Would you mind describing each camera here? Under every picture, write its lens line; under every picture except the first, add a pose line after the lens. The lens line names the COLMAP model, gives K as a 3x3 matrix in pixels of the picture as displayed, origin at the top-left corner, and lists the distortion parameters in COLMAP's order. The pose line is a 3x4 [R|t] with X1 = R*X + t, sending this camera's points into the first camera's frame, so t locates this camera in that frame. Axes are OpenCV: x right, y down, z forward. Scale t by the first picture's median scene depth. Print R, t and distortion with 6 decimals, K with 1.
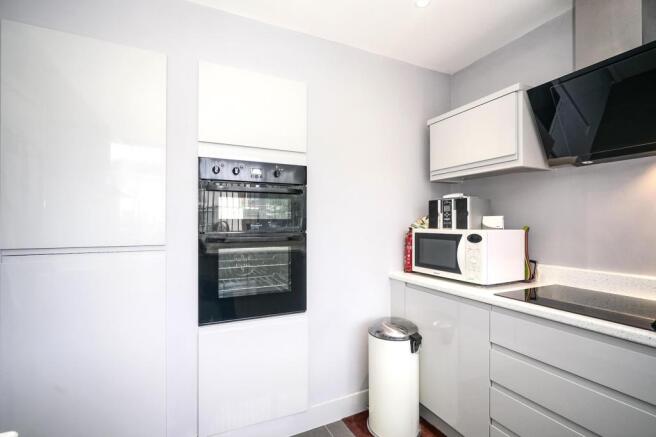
lens RADIAL K [[300.1, 0, 328.0], [0, 300.1, 218.5], [0, 0, 1]] dist [-0.000328, -0.000050]
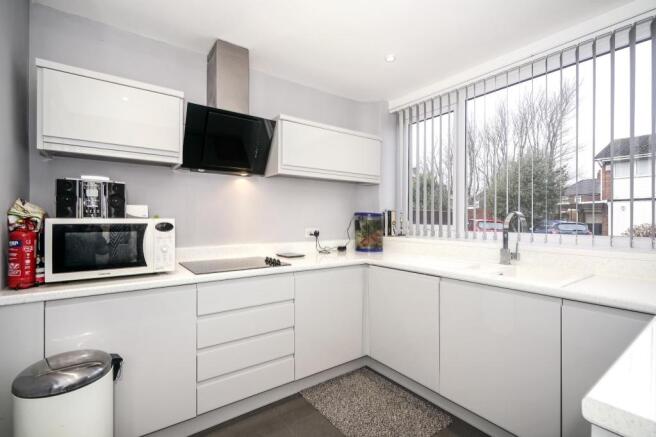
lens RADIAL K [[300.1, 0, 328.0], [0, 300.1, 218.5], [0, 0, 1]] dist [-0.000328, -0.000050]
pose [[-0.174360, 0.001842, 0.984680, -0.536795], [-0.014449, 0.999886, -0.004429, 0.031292], [-0.984576, -0.015000, -0.174313, 0.568939]]
